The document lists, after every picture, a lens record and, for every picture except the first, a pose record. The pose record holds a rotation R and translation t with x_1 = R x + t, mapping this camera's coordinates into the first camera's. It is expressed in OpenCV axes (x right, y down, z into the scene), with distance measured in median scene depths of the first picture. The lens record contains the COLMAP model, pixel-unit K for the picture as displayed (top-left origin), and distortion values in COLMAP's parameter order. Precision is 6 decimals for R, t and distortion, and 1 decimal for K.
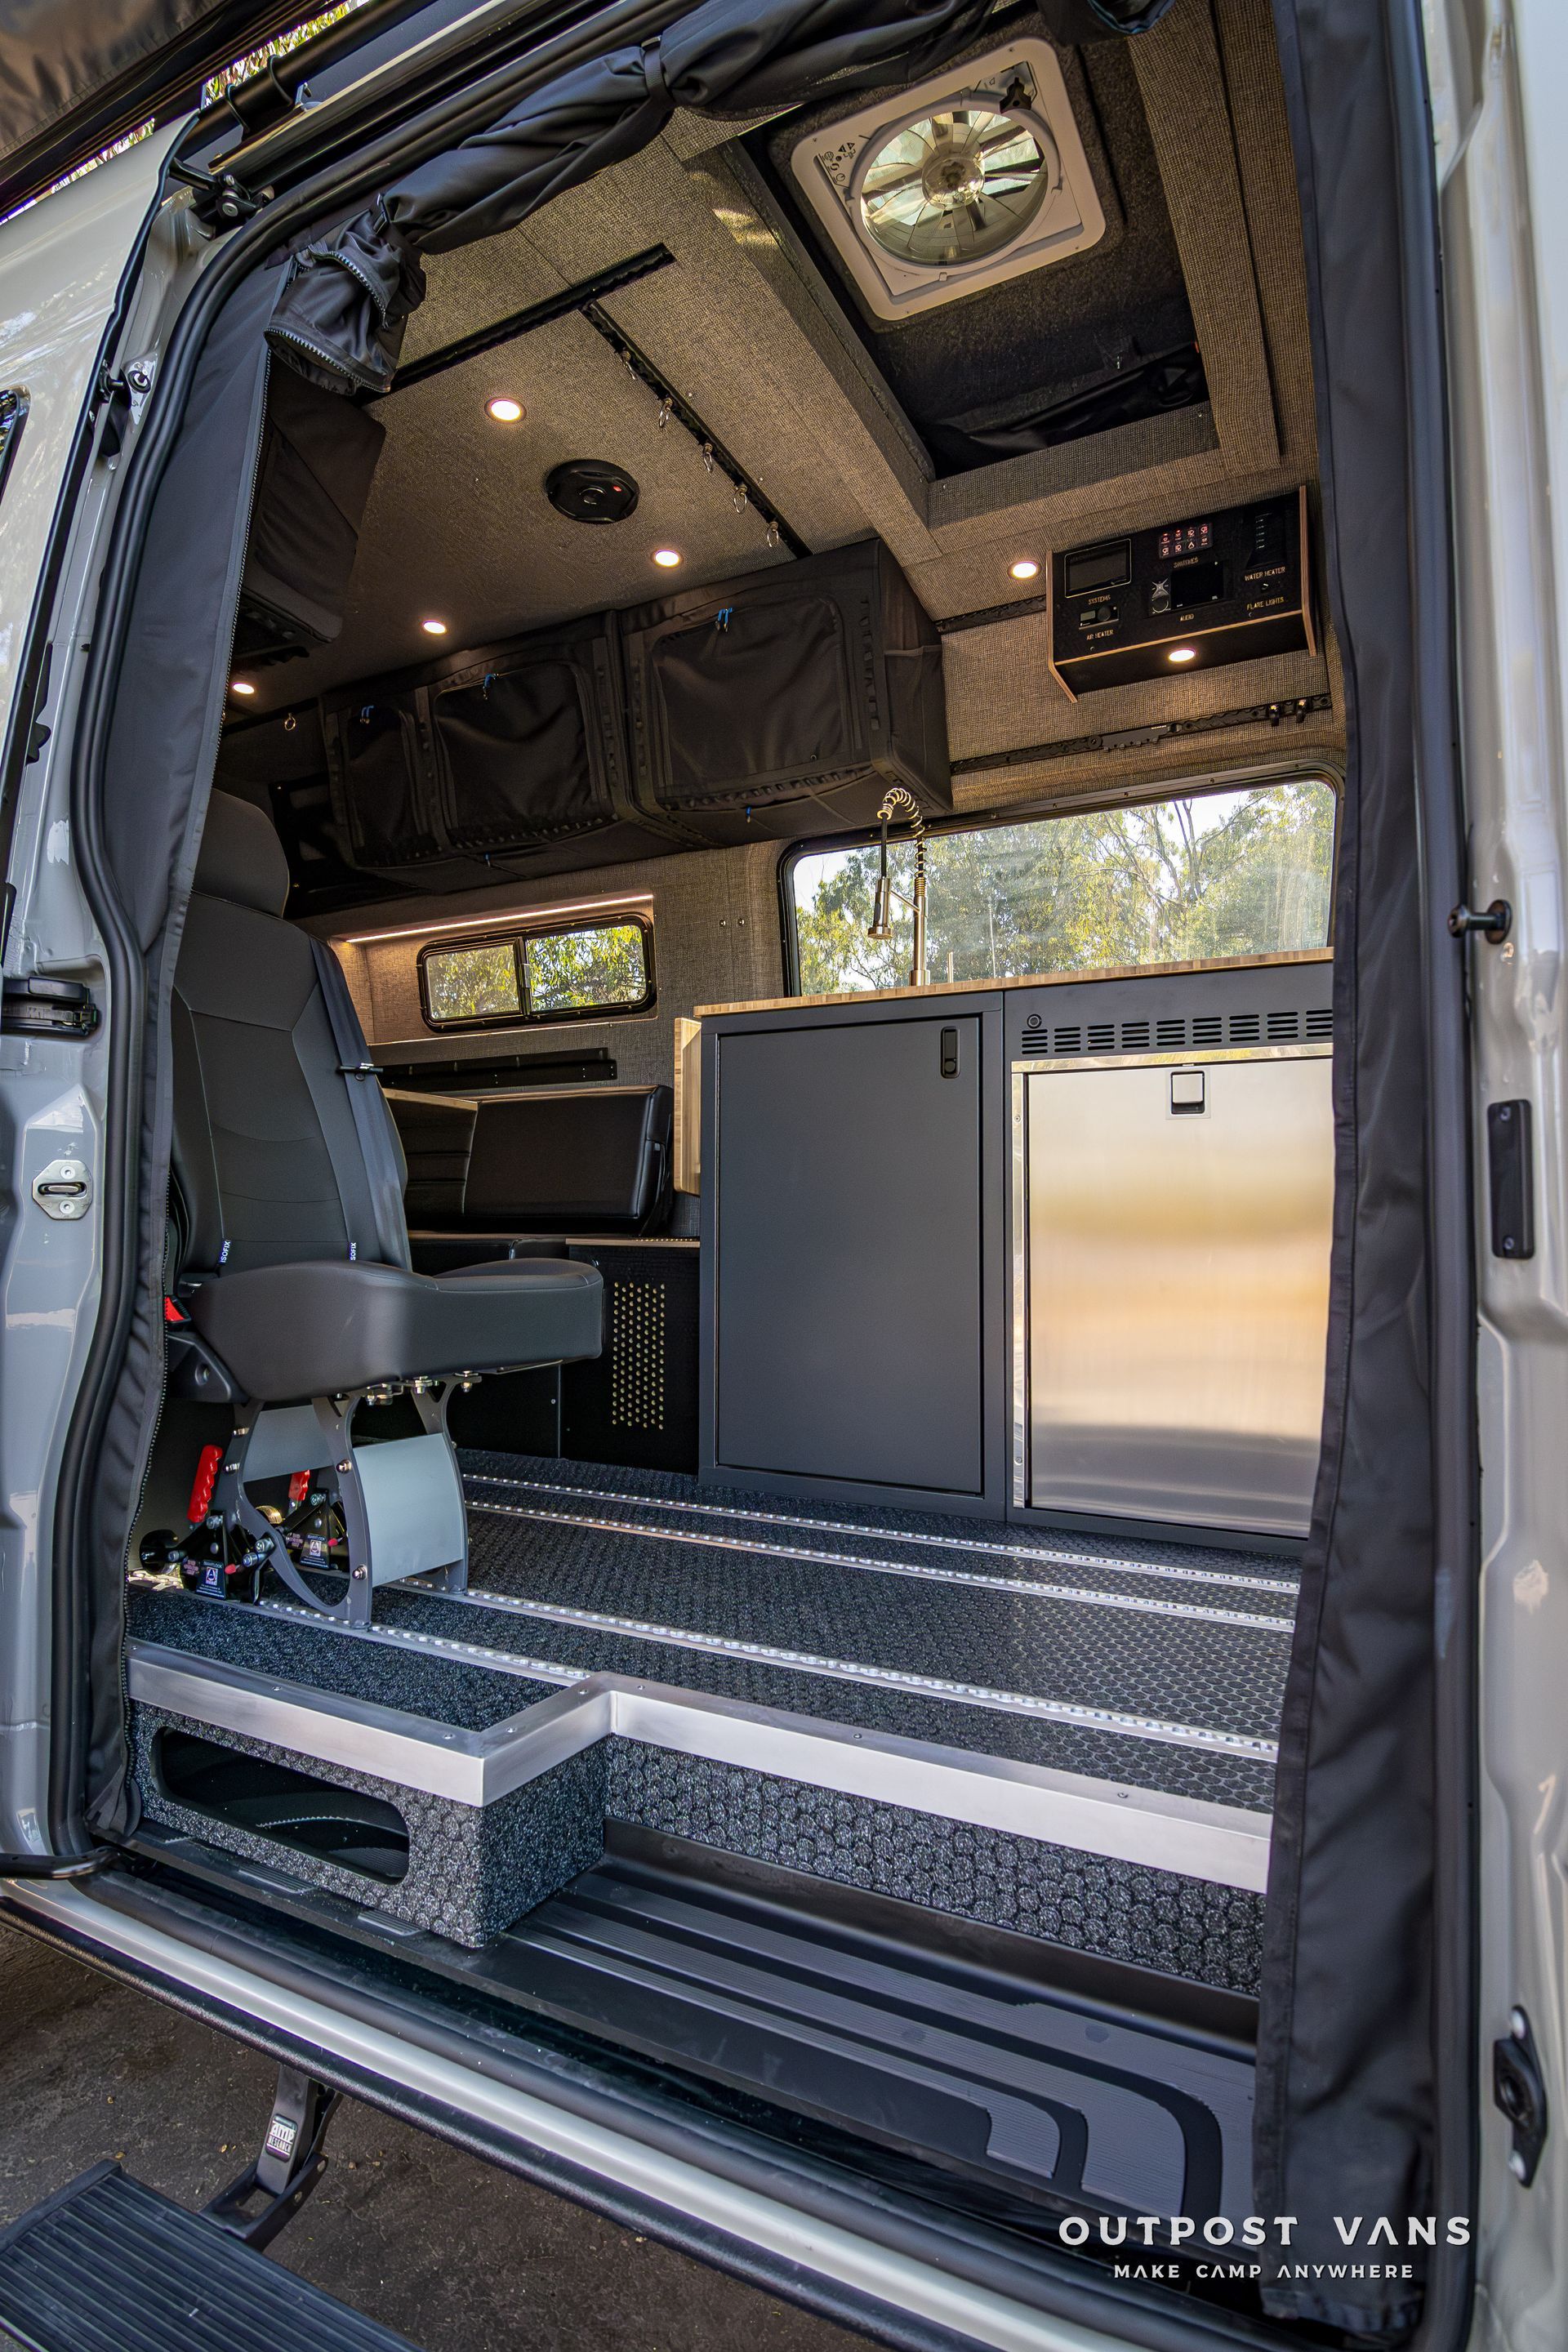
lens RADIAL K [[1178.8, 0, 764.5], [0, 1178.8, 1171.3], [0, 0, 1]] dist [-0.003512, -0.015882]
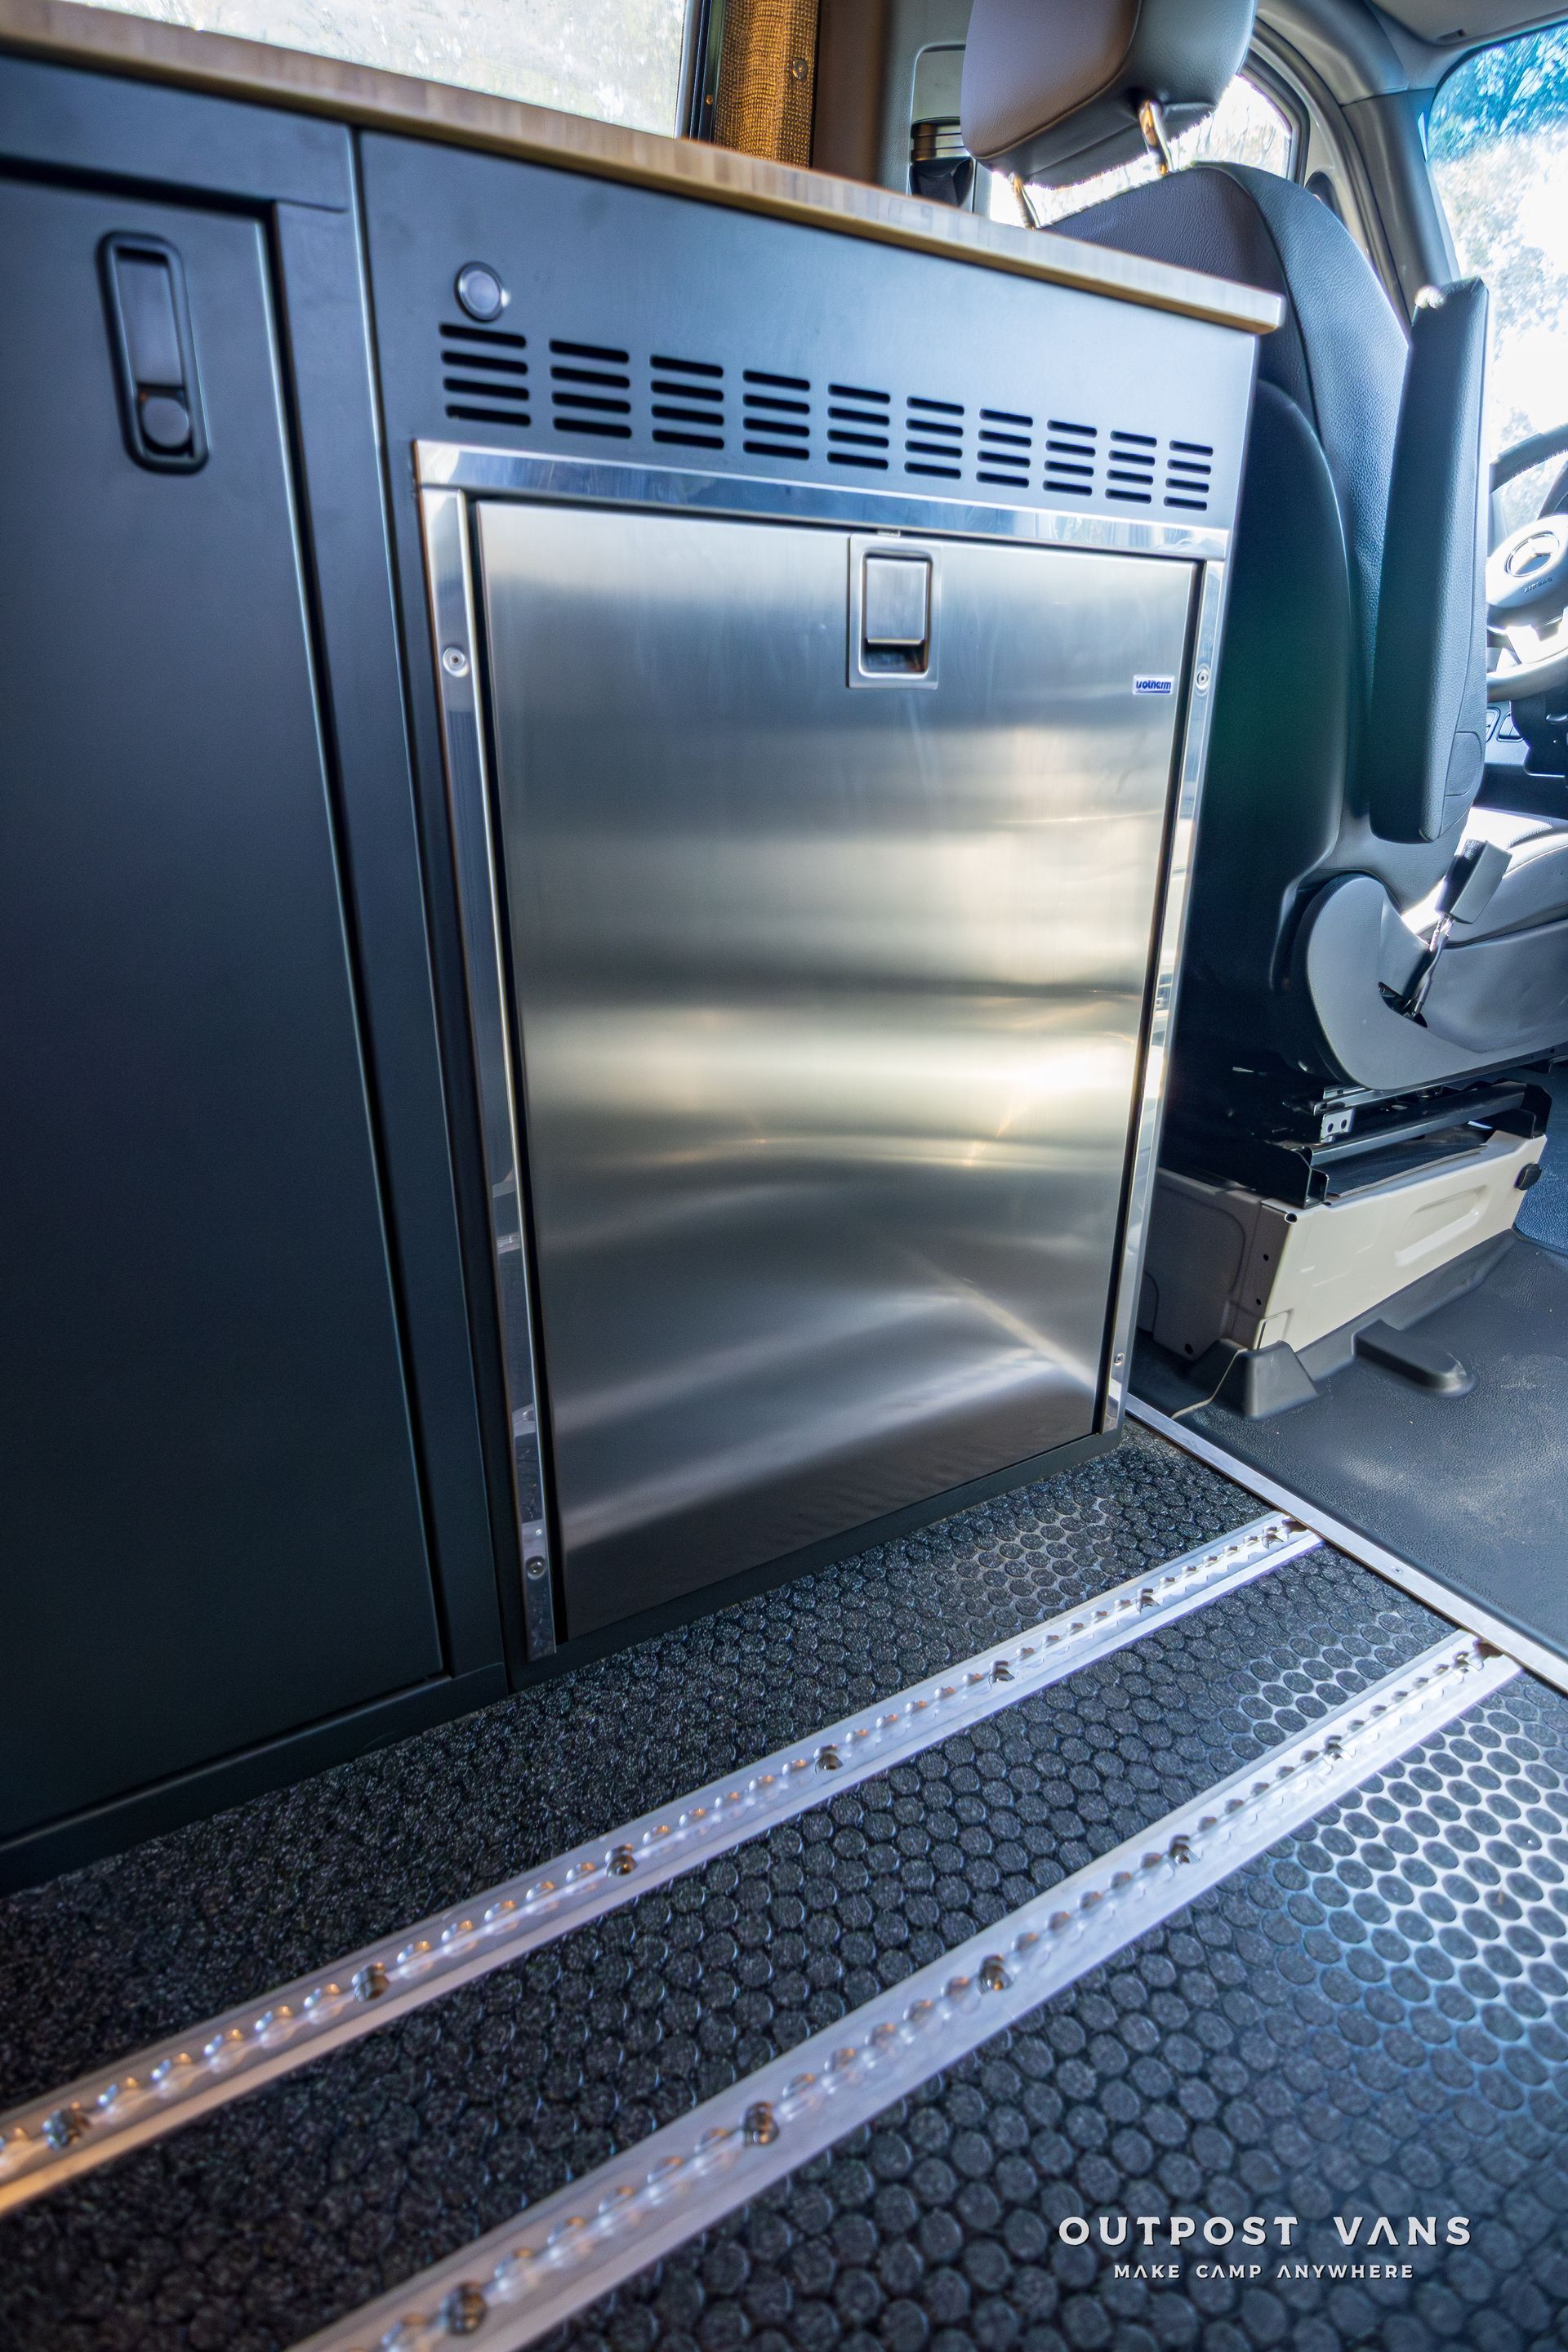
lens RADIAL K [[1198.2, 0, 782.8], [0, 1198.2, 1169.3], [0, 0, 1]] dist [-0.021580, -0.003617]
pose [[0.520242, -0.316255, 0.793304, -0.020987], [-0.040659, 0.918681, 0.392901, -0.042917], [-0.853051, -0.236658, 0.465078, 0.668906]]
